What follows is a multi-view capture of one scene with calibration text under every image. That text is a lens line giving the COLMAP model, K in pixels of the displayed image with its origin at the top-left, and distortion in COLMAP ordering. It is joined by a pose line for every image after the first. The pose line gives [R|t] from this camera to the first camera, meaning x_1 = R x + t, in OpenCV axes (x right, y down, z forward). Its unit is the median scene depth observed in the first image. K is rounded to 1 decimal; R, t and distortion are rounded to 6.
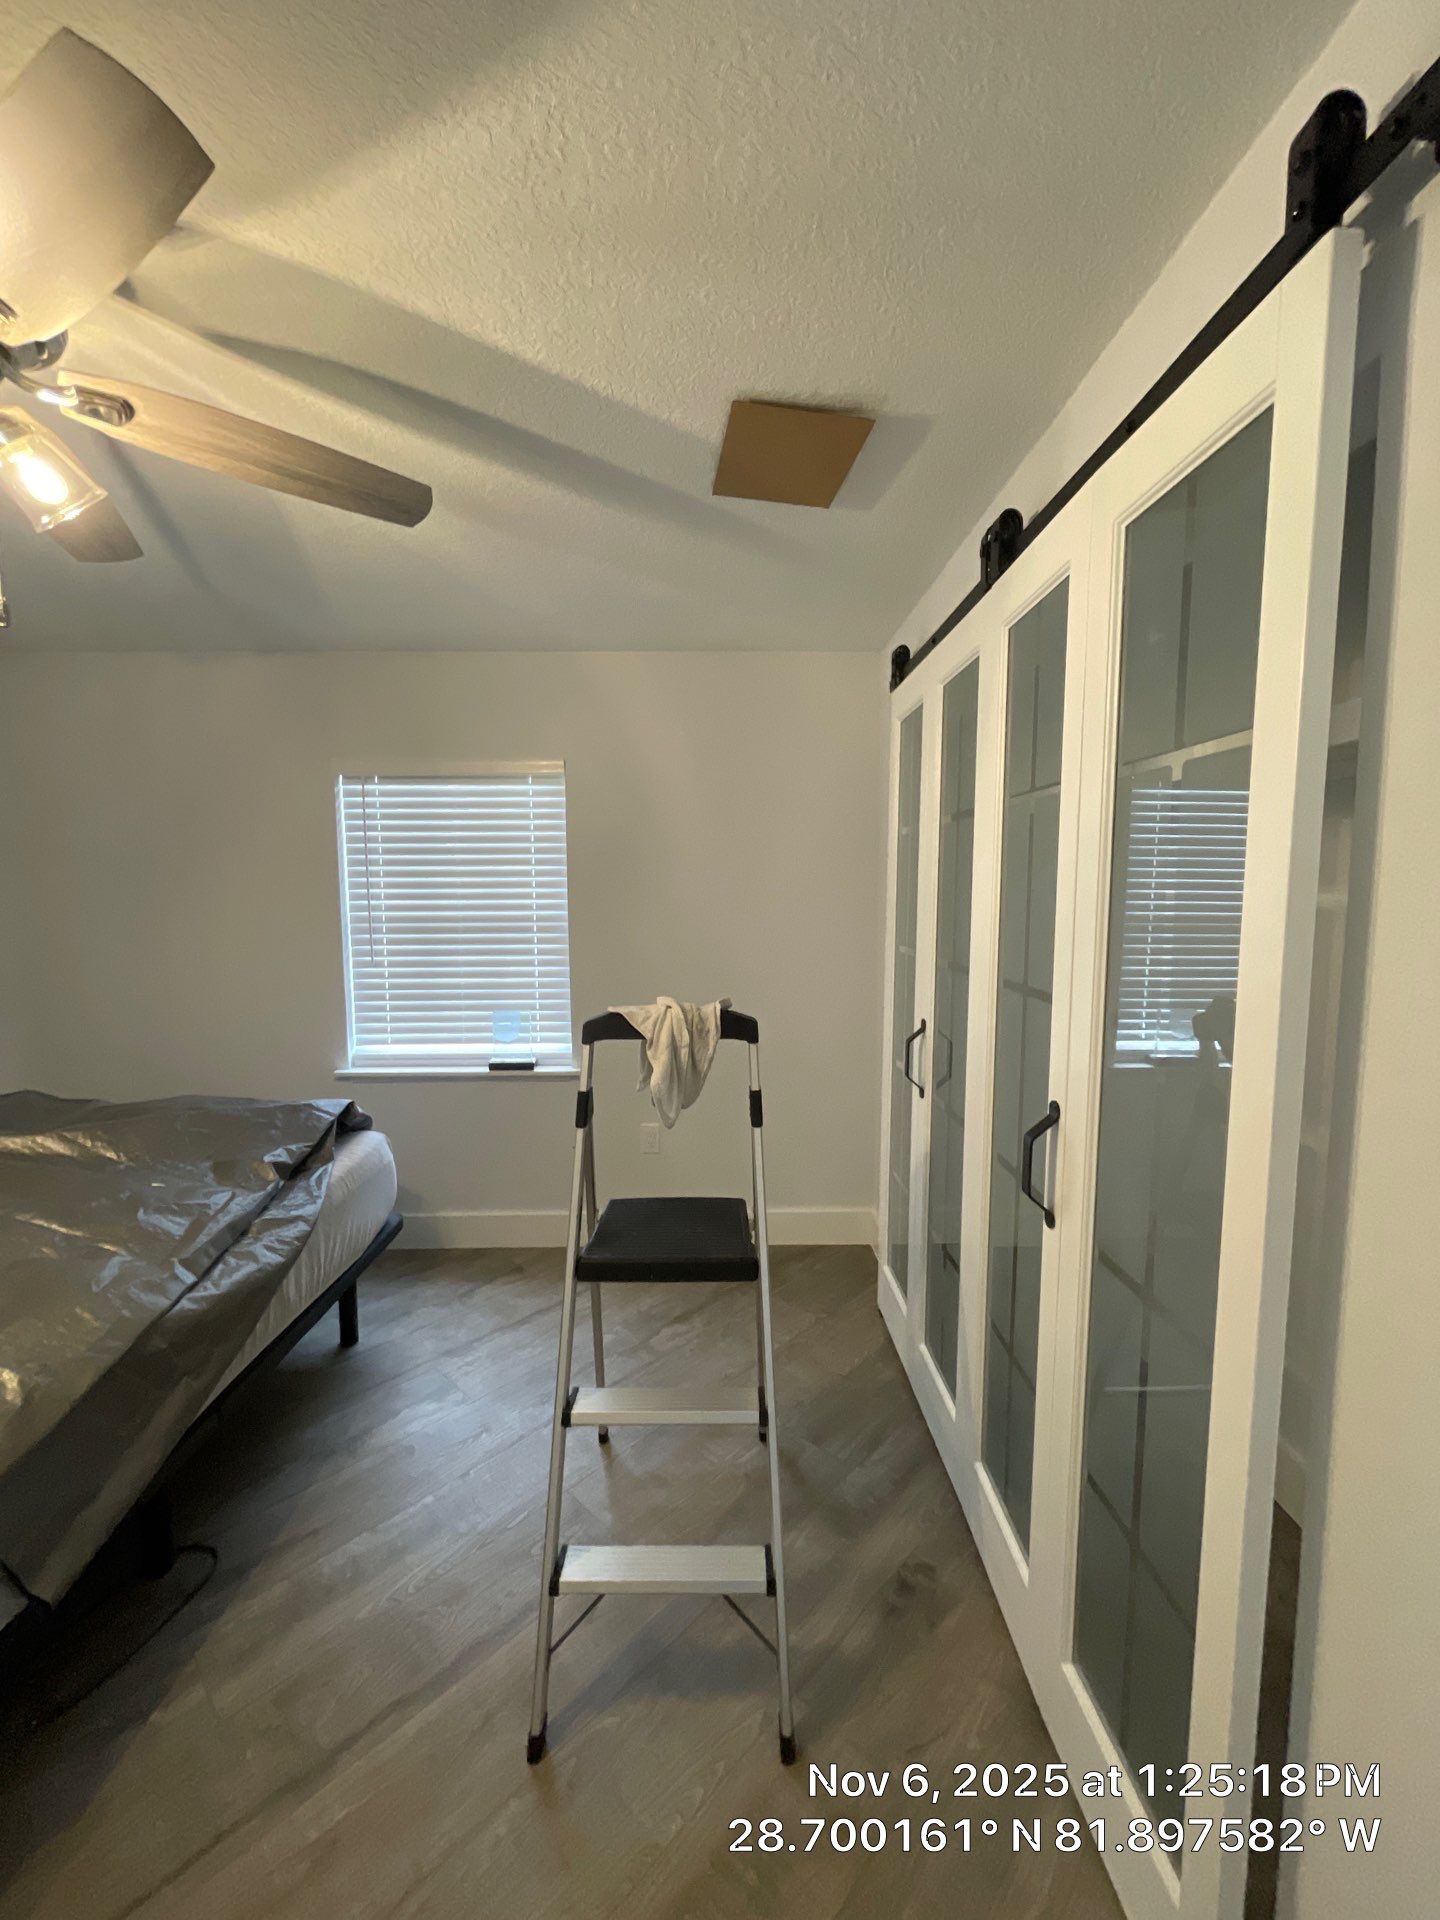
lens RADIAL K [[780.7, 0, 725.6], [0, 780.7, 957.6], [0, 0, 1]] dist [0.000115, 0.000702]
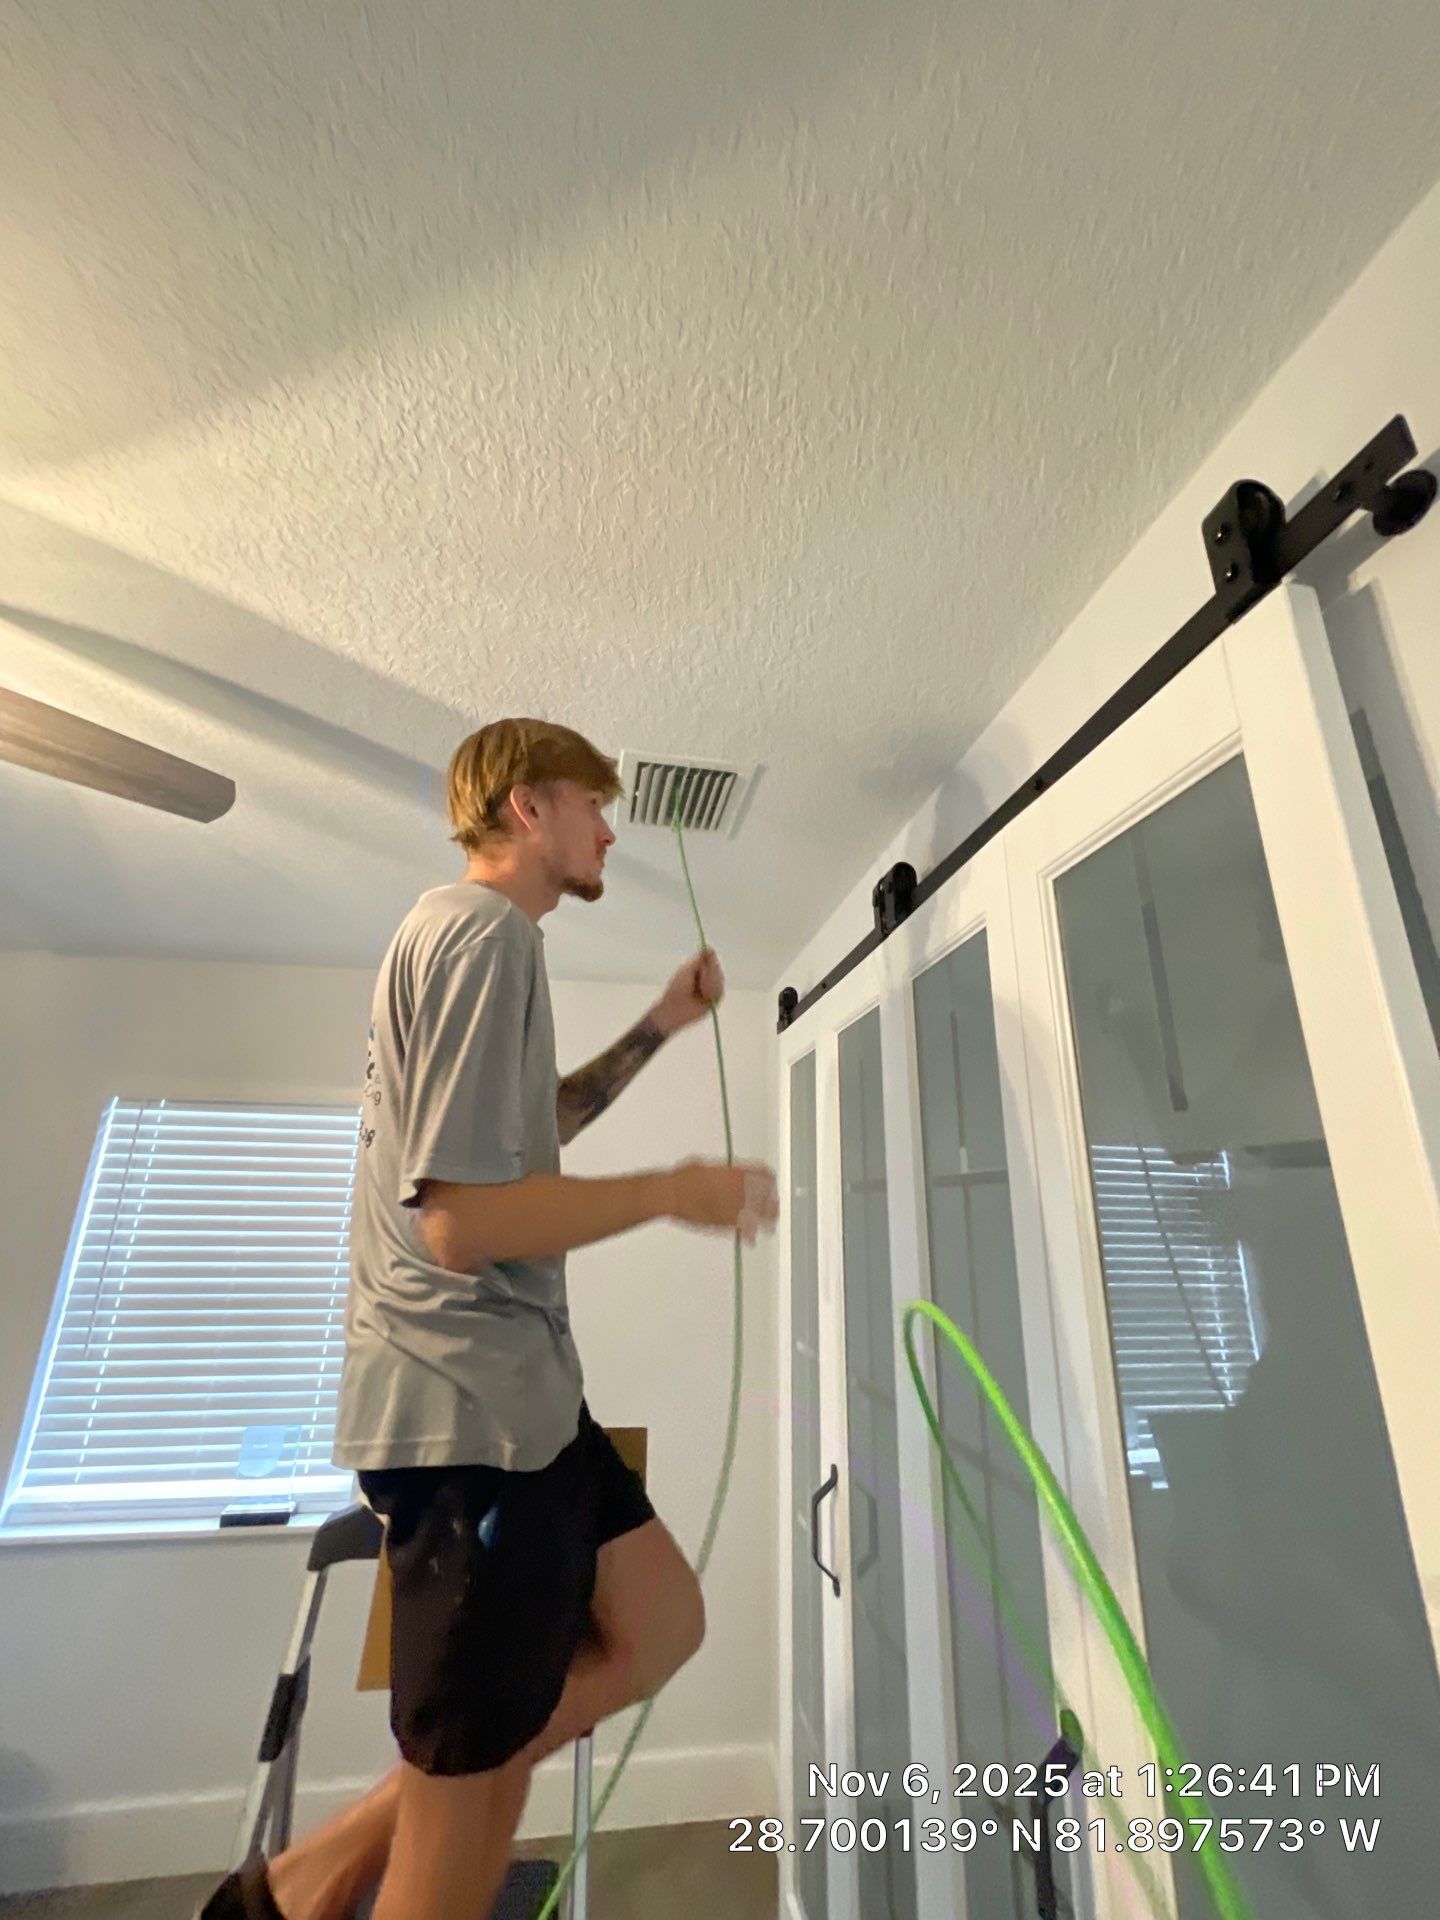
lens RADIAL K [[780.7, 0, 724.1], [0, 780.7, 961.0], [0, 0, 1]] dist [0.000115, 0.000702]
pose [[0.989343, 0.060655, 0.132369, 0.038643], [-0.004306, 0.920890, -0.389798, -0.110076], [-0.145540, 0.385074, 0.911337, 0.250444]]
